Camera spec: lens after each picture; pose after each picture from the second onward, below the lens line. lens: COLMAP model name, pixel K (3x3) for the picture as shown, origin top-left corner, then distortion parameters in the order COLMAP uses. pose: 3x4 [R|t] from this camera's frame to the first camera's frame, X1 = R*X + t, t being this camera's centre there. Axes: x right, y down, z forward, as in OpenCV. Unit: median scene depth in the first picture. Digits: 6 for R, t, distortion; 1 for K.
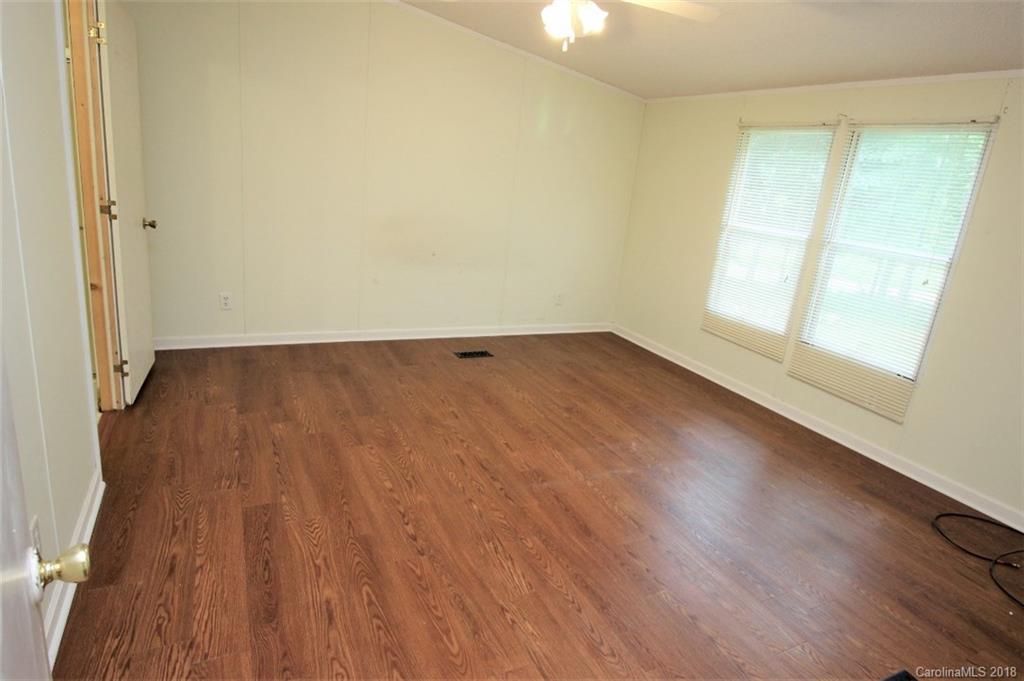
lens RADIAL K [[514.3, 0, 515.6], [0, 514.3, 329.0], [0, 0, 1]] dist [0.004929, -0.011901]
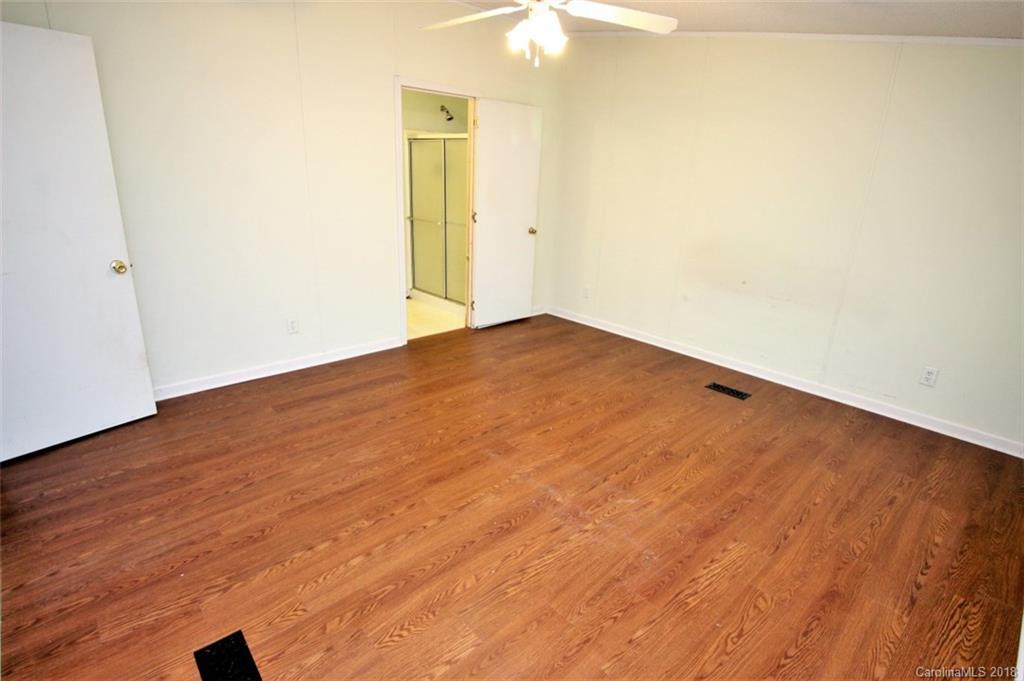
lens RADIAL K [[514.3, 0, 515.6], [0, 514.3, 329.0], [0, 0, 1]] dist [0.004929, -0.011901]
pose [[0.336270, 0.197362, -0.920853, 0.736556], [-0.282419, 0.953926, 0.101319, -0.046072], [0.898422, 0.225996, 0.376515, 0.436696]]
